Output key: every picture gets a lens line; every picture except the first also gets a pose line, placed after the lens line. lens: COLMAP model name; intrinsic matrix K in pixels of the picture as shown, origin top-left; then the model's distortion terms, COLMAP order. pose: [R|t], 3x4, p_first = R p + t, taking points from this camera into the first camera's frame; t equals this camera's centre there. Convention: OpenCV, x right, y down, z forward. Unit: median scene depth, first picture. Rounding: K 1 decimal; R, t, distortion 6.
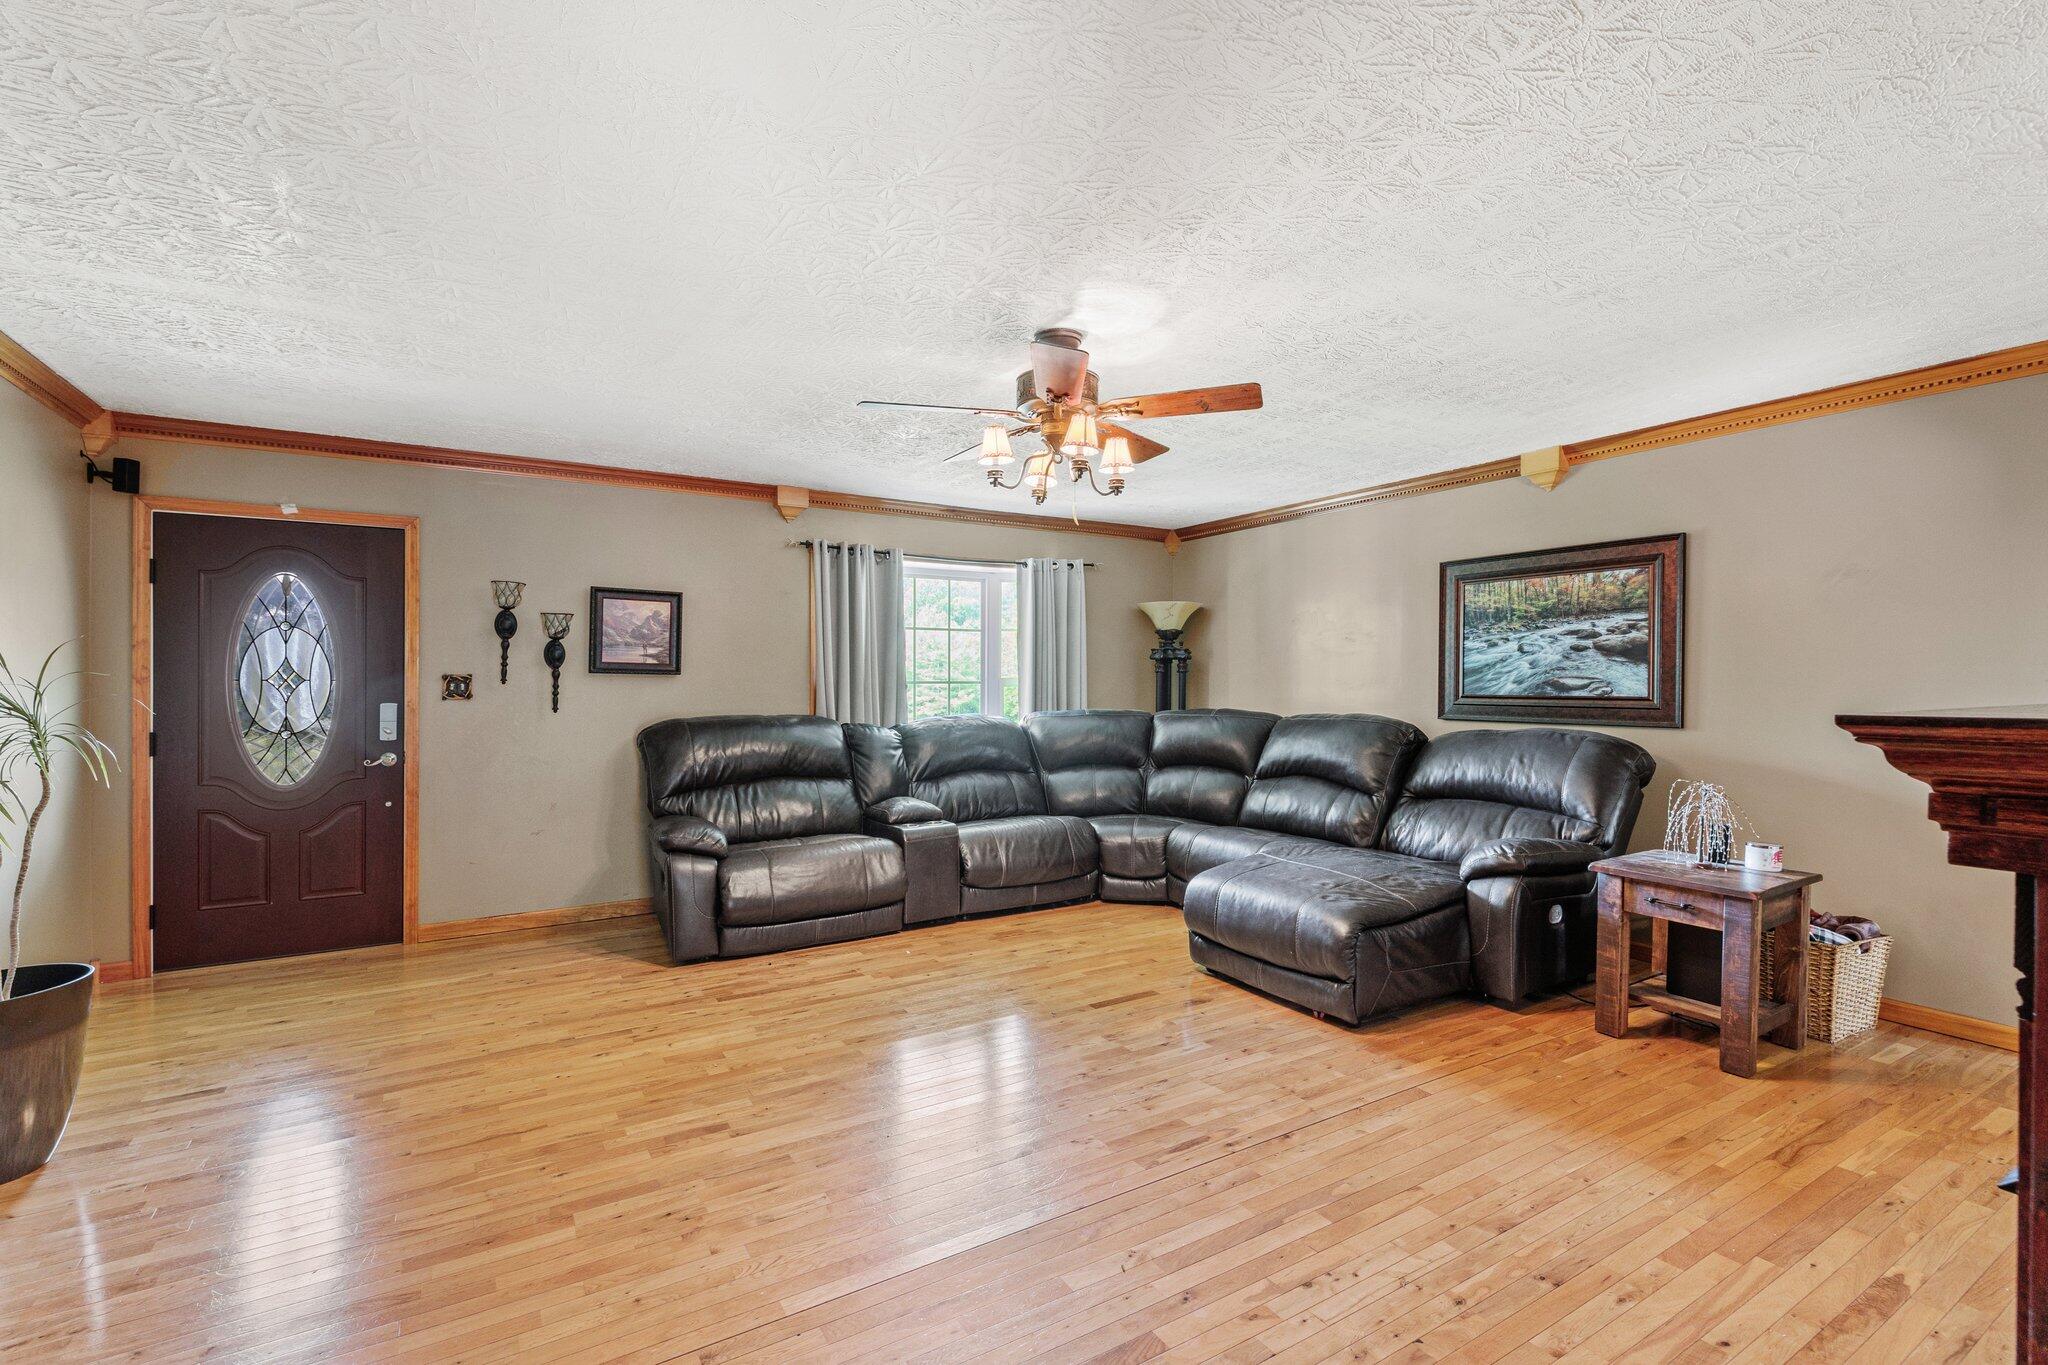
lens RADIAL K [[929.2, 0, 1021.0], [0, 929.2, 678.2], [0, 0, 1]] dist [0.033207, 0.000135]
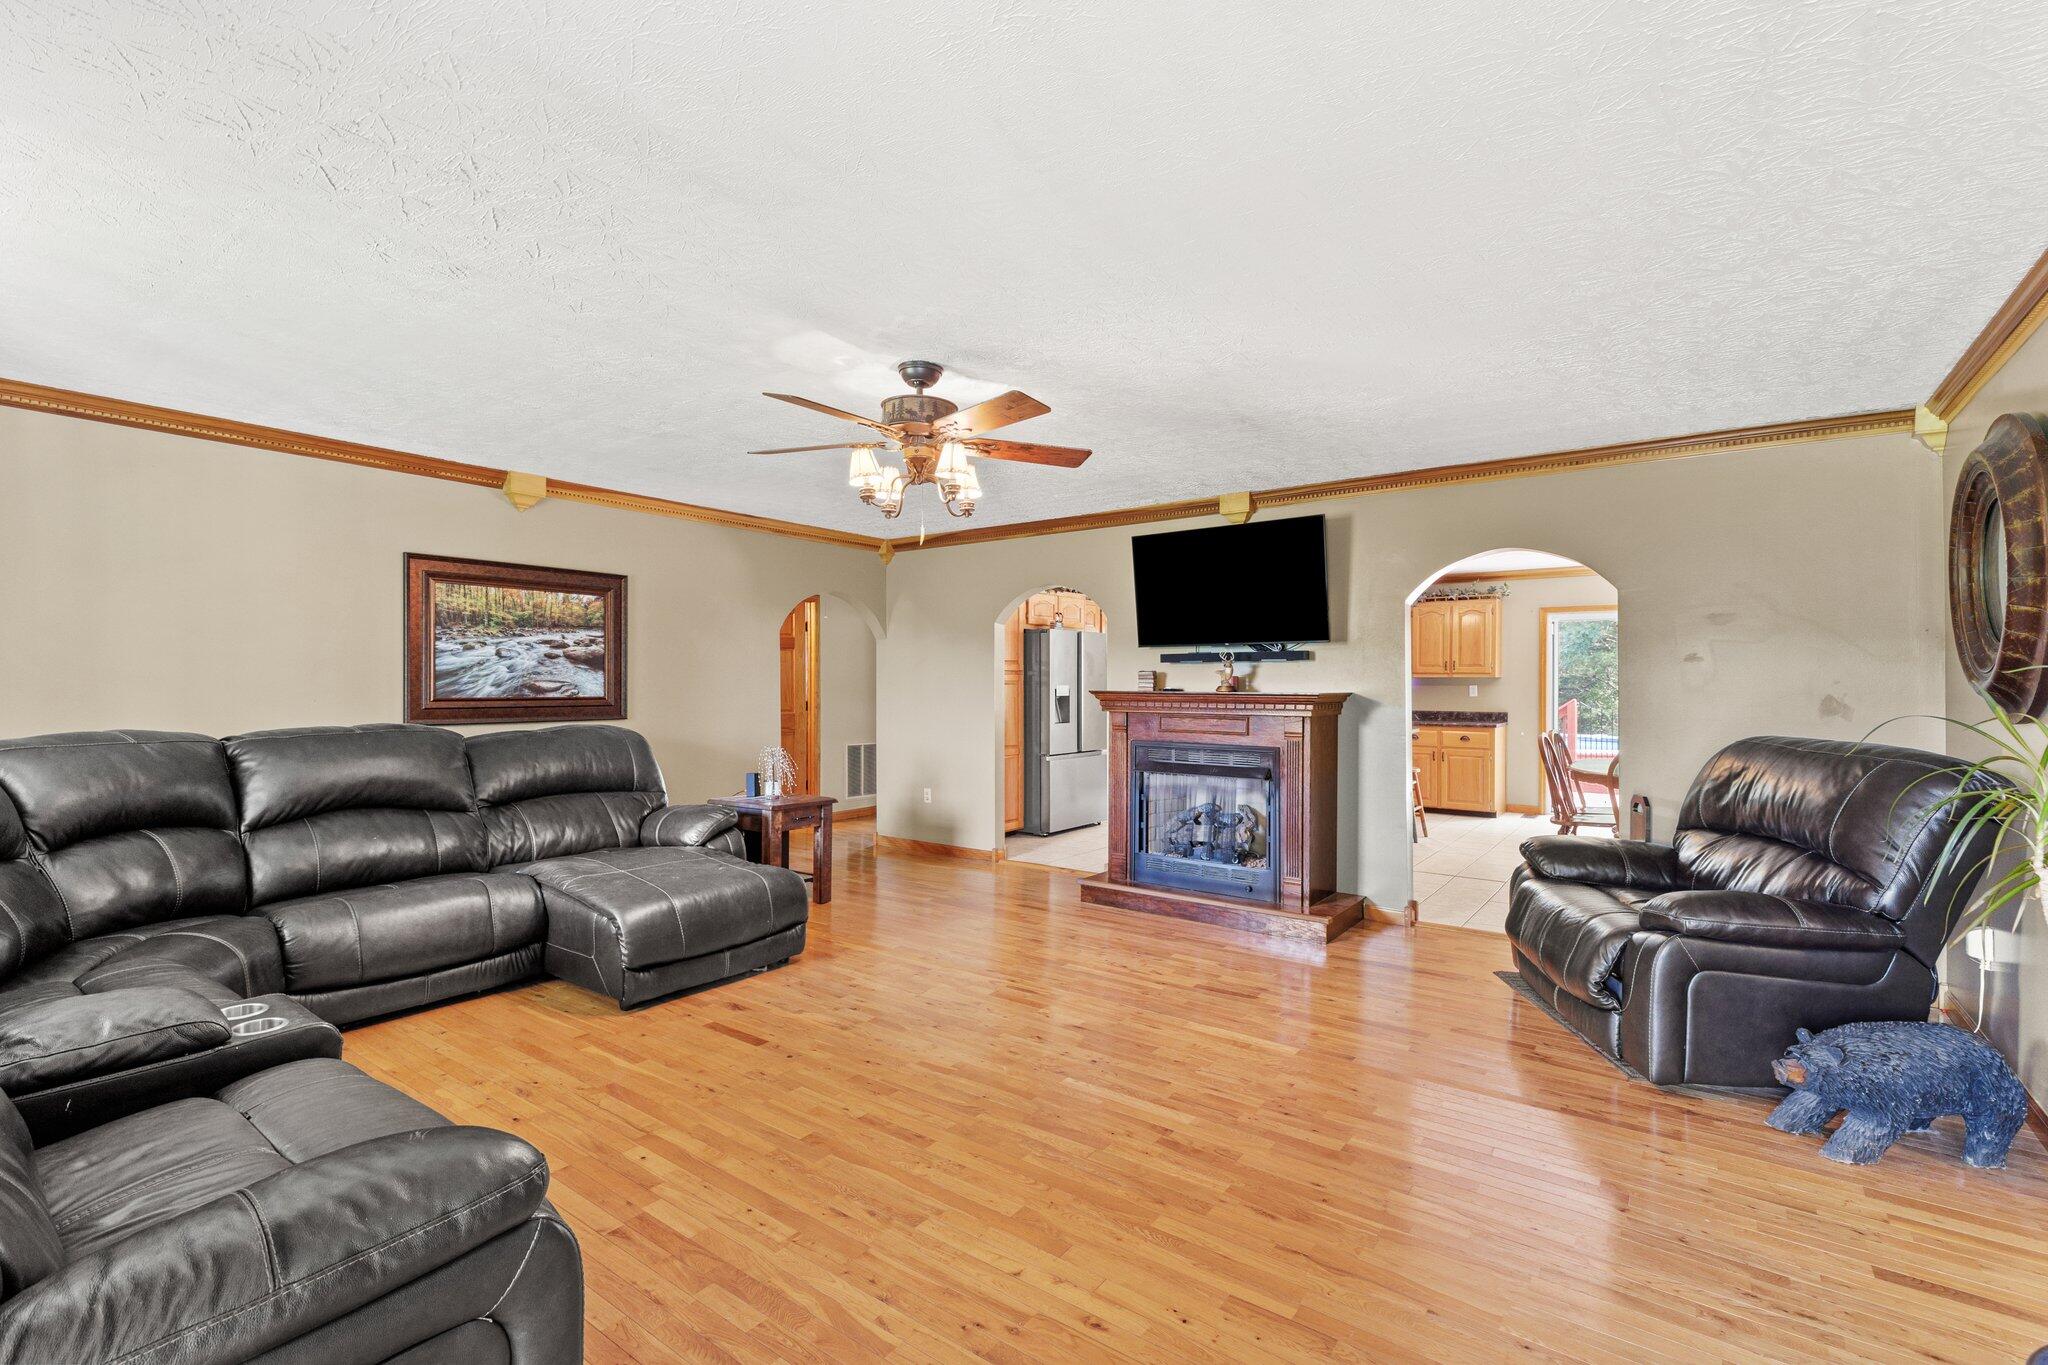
lens RADIAL K [[929.2, 0, 1015.4], [0, 929.2, 688.4], [0, 0, 1]] dist [0.033207, 0.000135]
pose [[-0.379822, -0.005016, 0.925046, -0.693132], [-0.005898, 0.999978, 0.003000, 0.001335], [-0.925041, -0.004316, -0.379844, 0.905833]]
